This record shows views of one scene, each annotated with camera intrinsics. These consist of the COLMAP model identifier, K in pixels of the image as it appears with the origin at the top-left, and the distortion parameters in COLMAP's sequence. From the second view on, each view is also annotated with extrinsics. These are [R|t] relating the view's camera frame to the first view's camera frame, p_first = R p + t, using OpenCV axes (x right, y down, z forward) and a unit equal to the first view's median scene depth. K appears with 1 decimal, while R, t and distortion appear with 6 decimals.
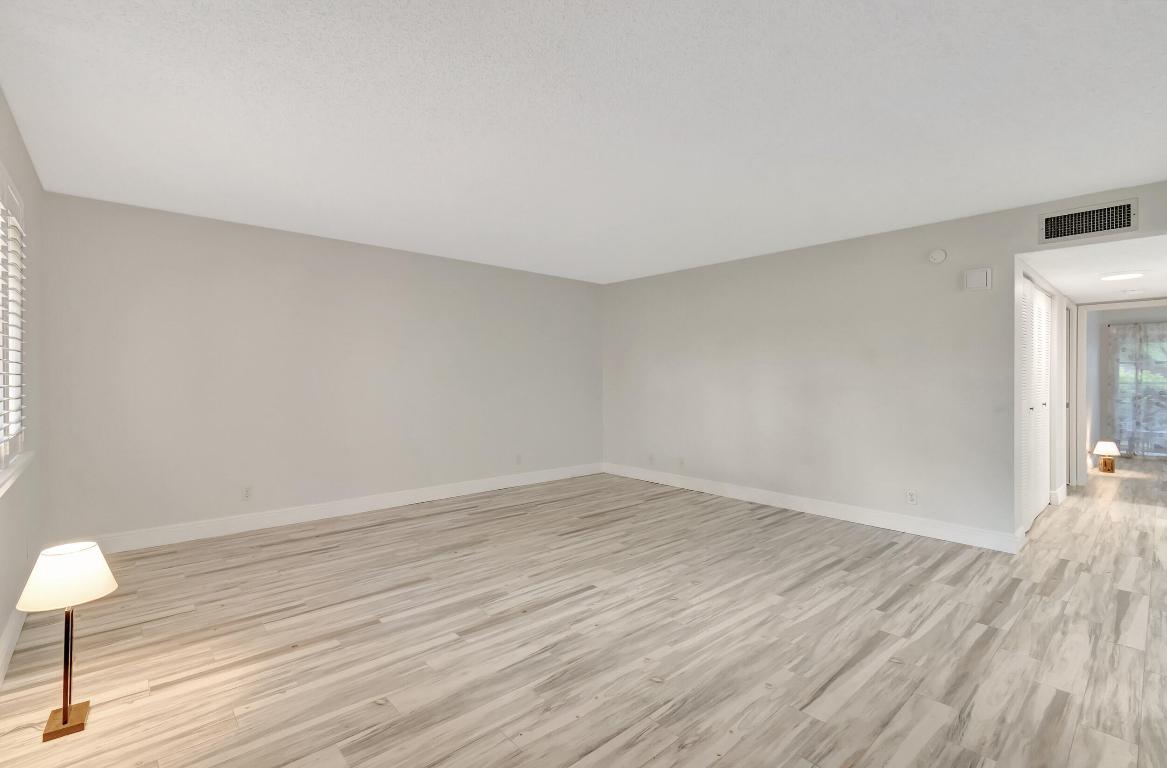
lens RADIAL K [[516.5, 0, 573.1], [0, 516.5, 376.4], [0, 0, 1]] dist [0.002458, 0.000304]
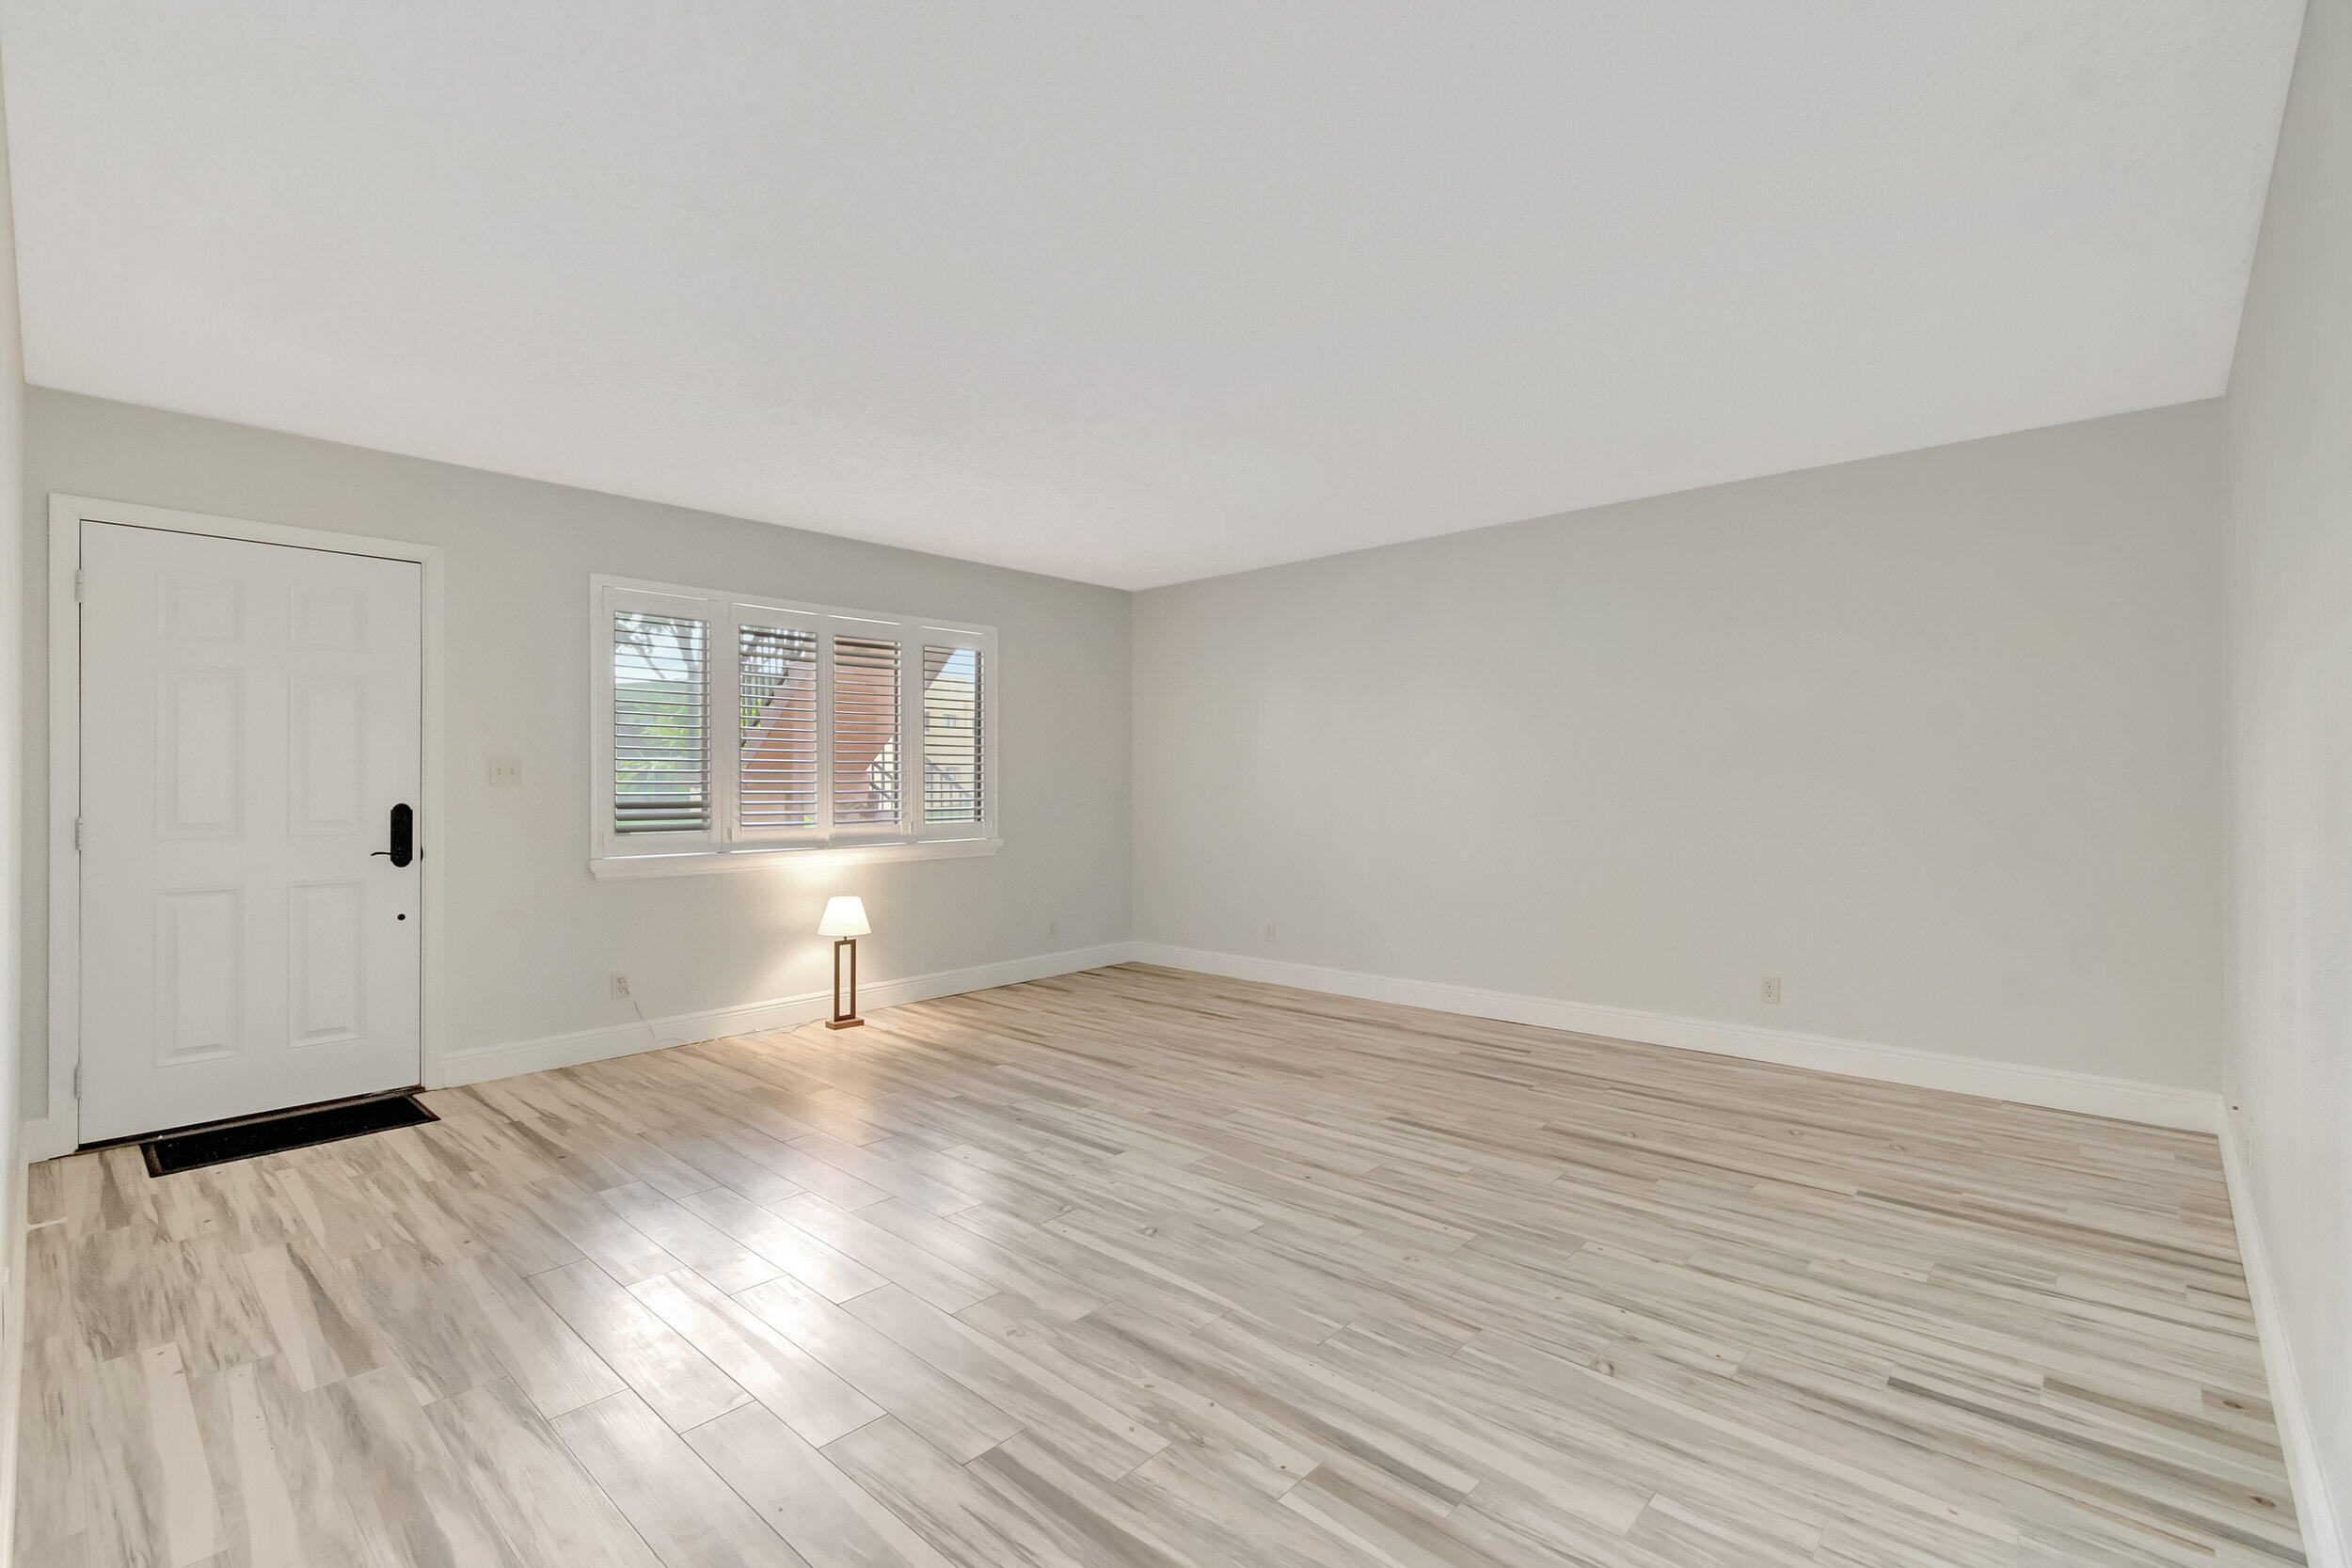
lens RADIAL K [[1050.1, 0, 1176.0], [0, 1050.1, 784.0], [0, 0, 1]] dist [-0.000275, -0.000820]
pose [[0.111189, -0.003762, -0.993792, 1.188515], [0.005236, 0.999981, -0.003200, 0.023167], [0.993786, -0.004848, 0.111206, 0.973817]]
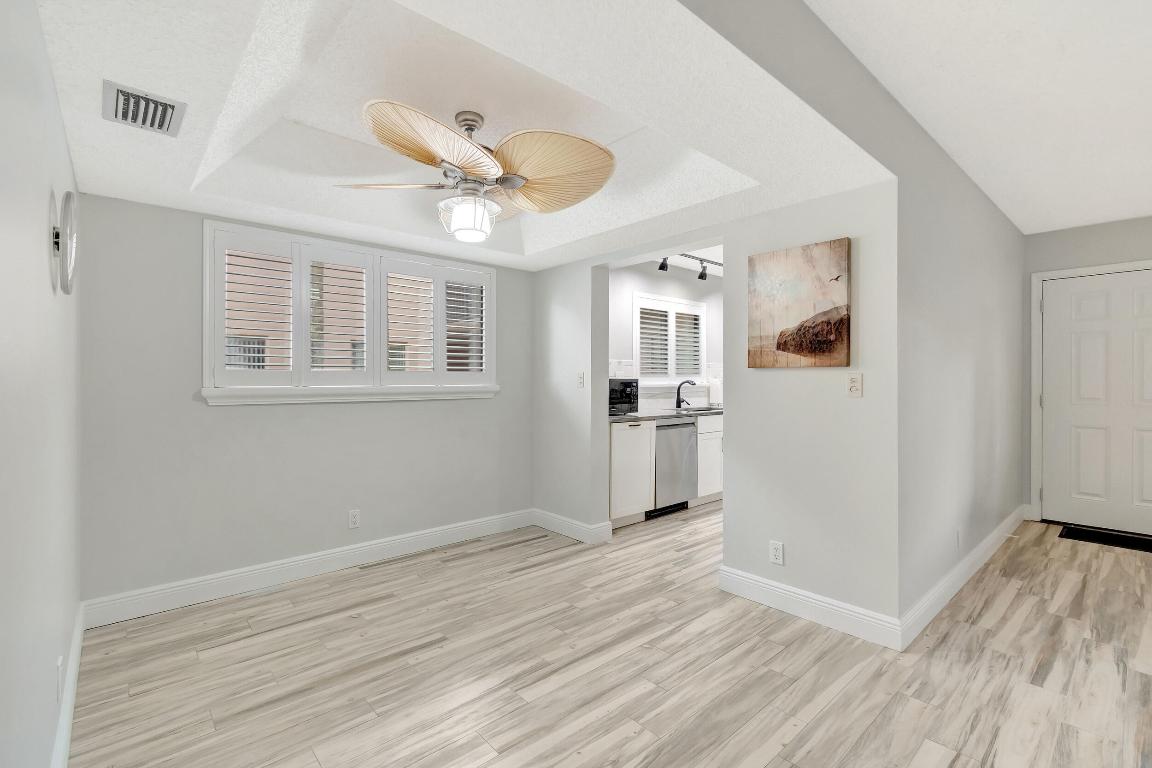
lens RADIAL K [[507.0, 0, 569.7], [0, 507.0, 380.4], [0, 0, 1]] dist [-0.000386, -0.000507]
pose [[-0.999986, -0.003711, -0.003778, 1.282604], [-0.003707, 0.999993, -0.000939, 0.014781], [0.003781, -0.000925, -0.999992, 1.367243]]
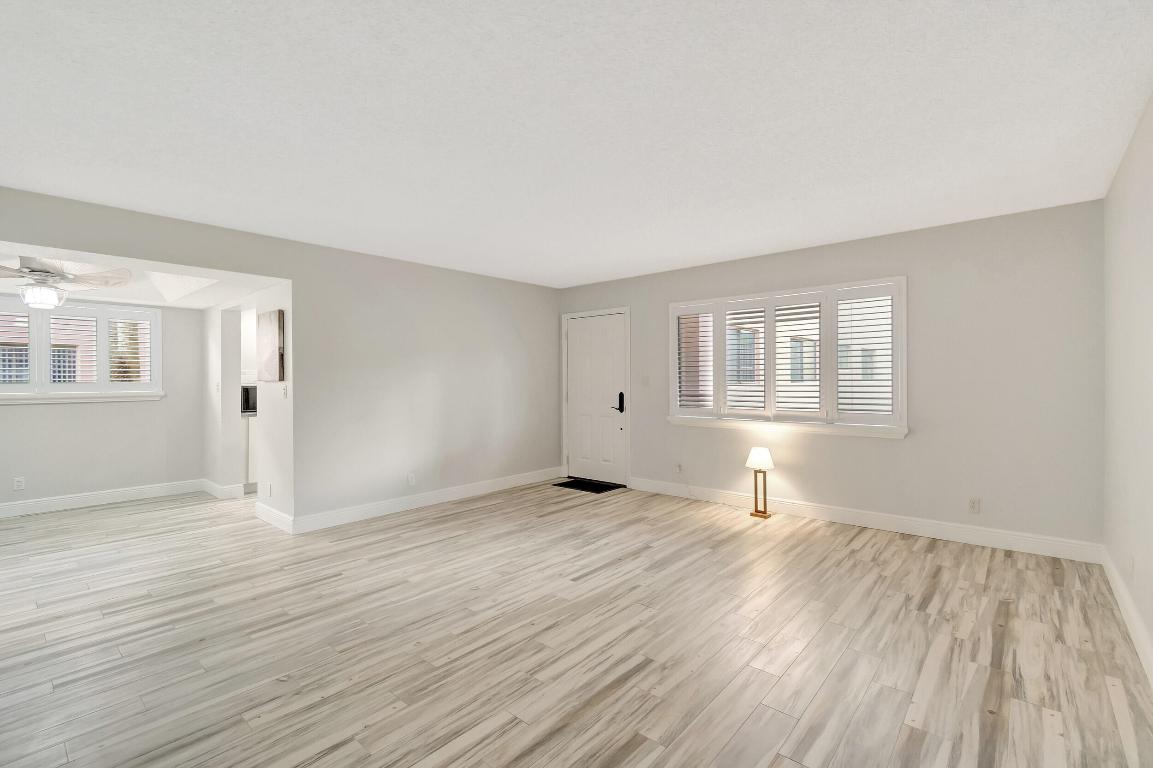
lens RADIAL K [[514.9, 0, 576.5], [0, 514.9, 384.0], [0, 0, 1]] dist [-0.000275, -0.000820]
pose [[-0.990961, 0.004181, -0.134084, 0.181727], [0.002914, 0.999949, 0.009644, -0.014655], [0.134117, 0.009166, -0.990923, 2.140689]]
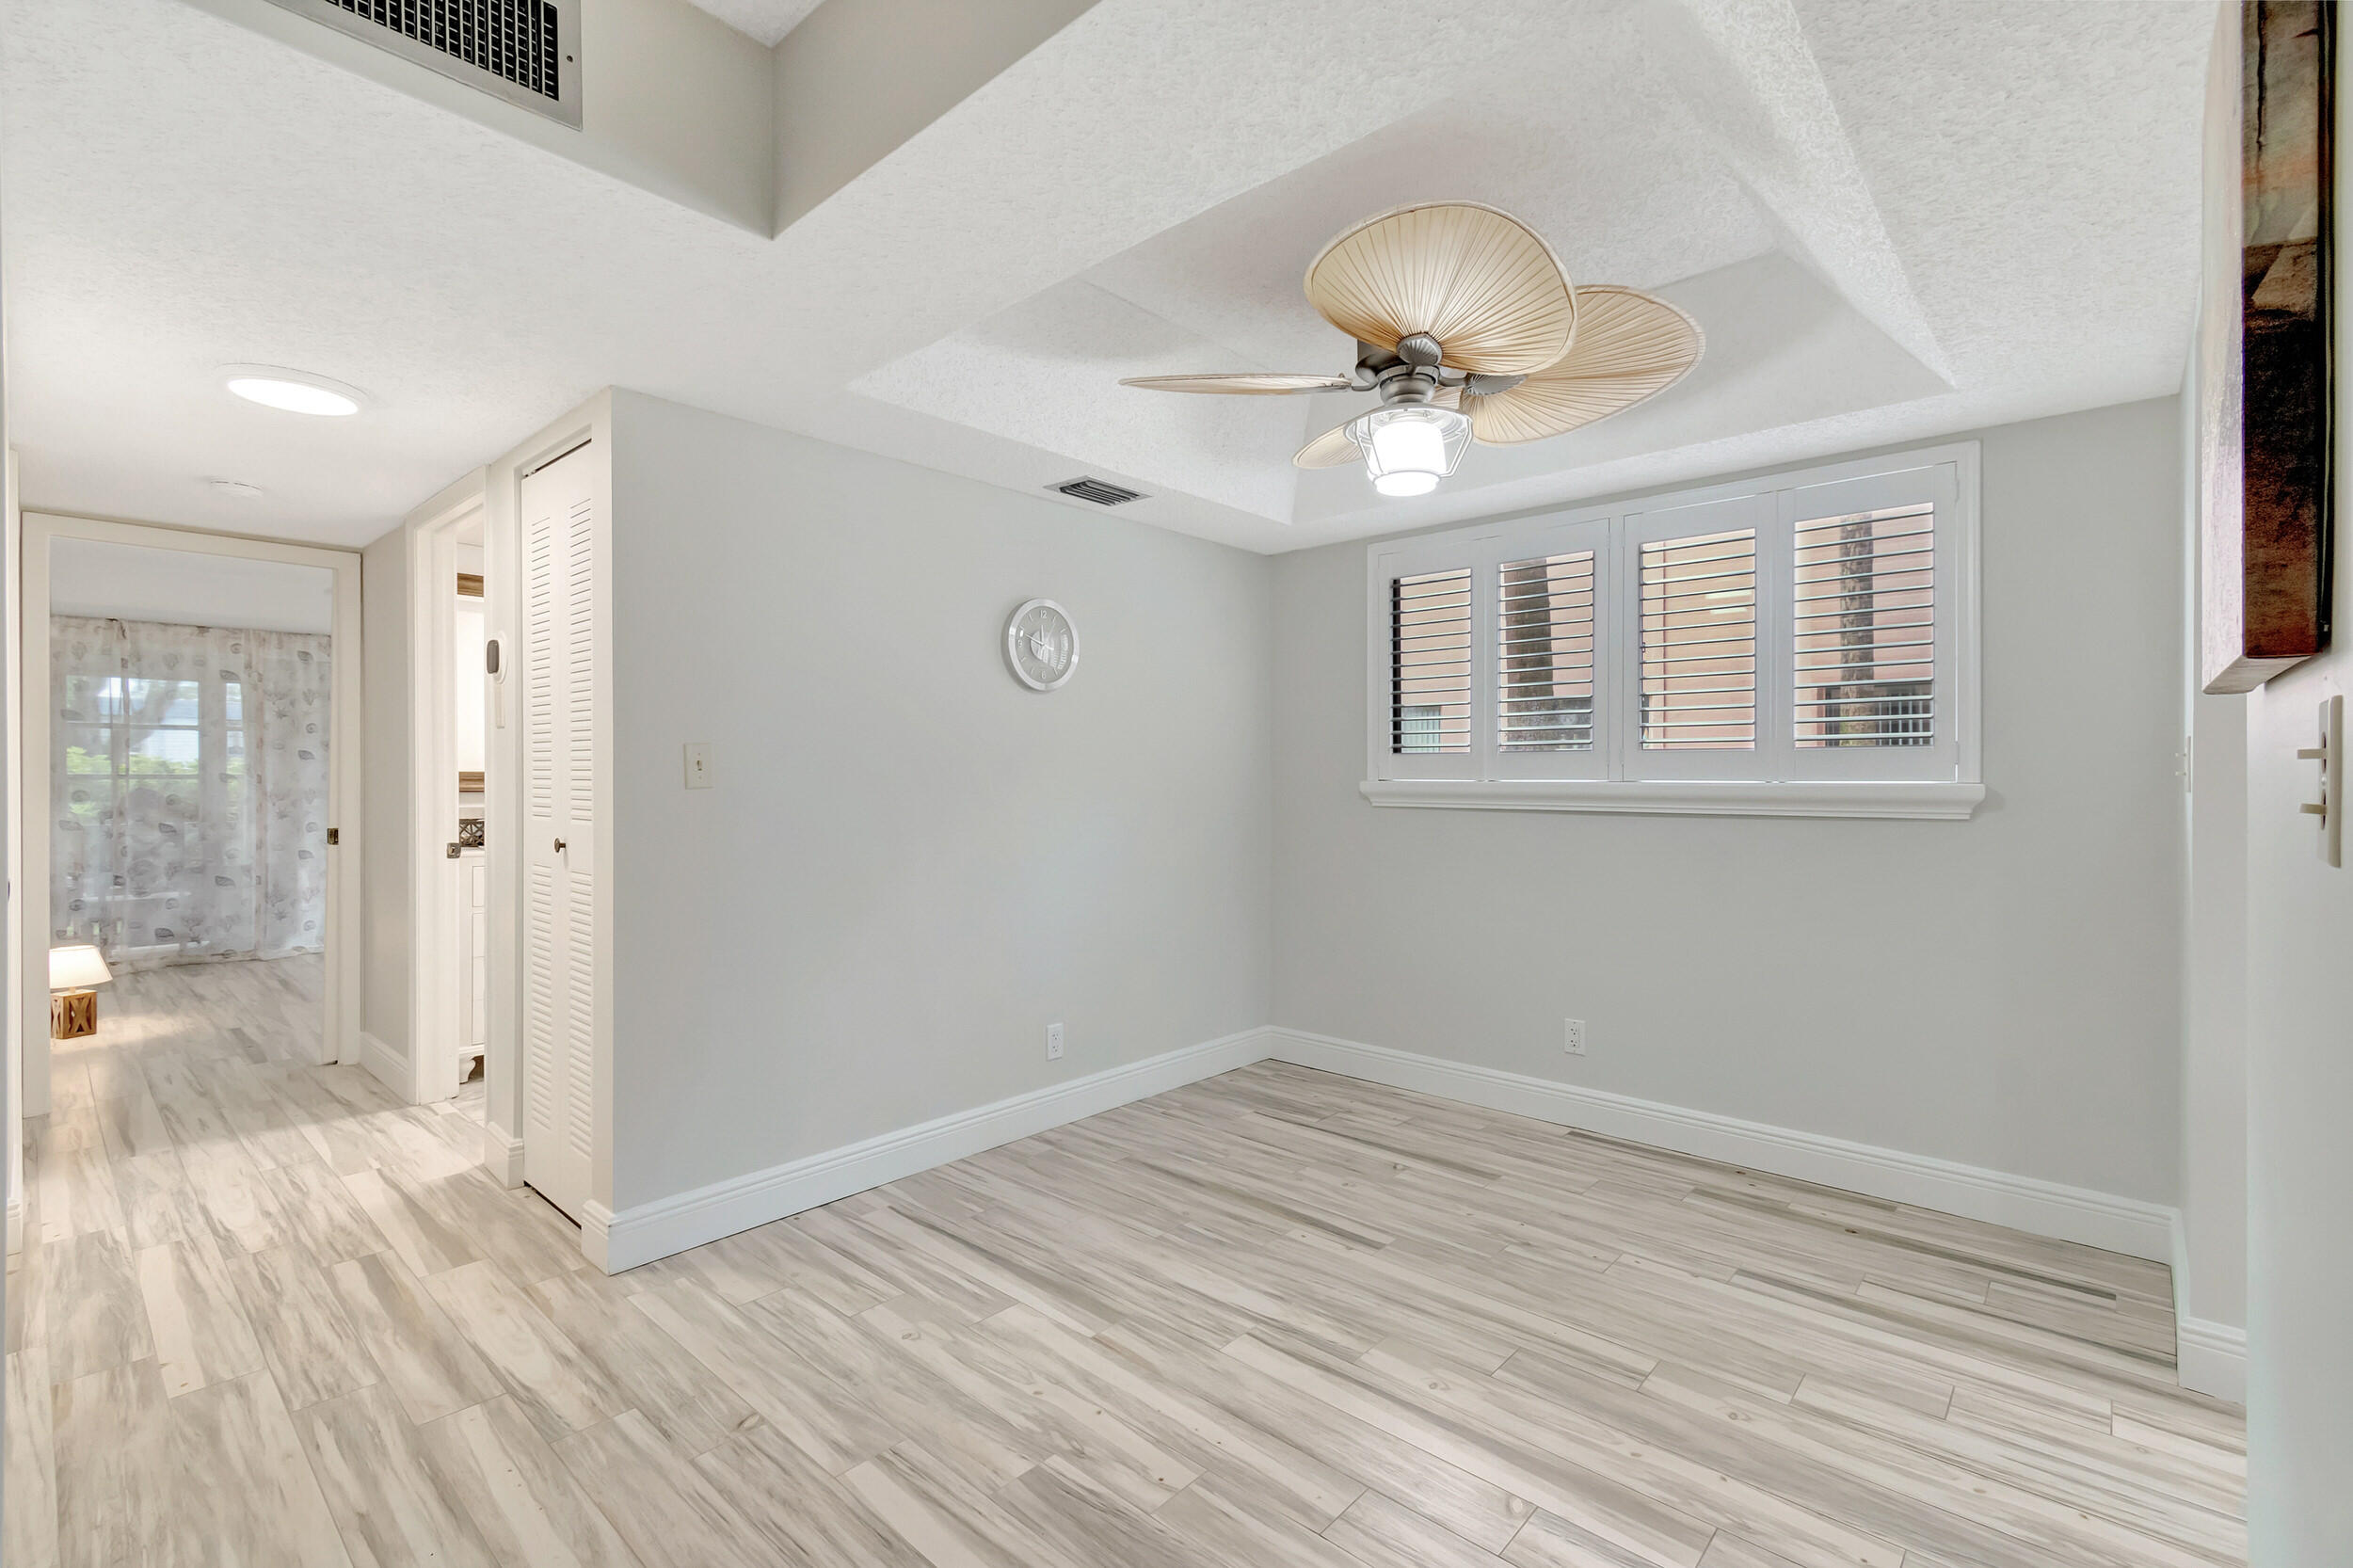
lens RADIAL K [[1050.7, 0, 1176.5], [0, 1050.7, 784.0], [0, 0, 1]] dist [-0.000275, -0.000820]
pose [[-0.116164, -0.012658, 0.993149, 0.609082], [-0.003627, 0.999918, 0.012320, 0.018423], [-0.993223, -0.002171, -0.116200, 0.839009]]
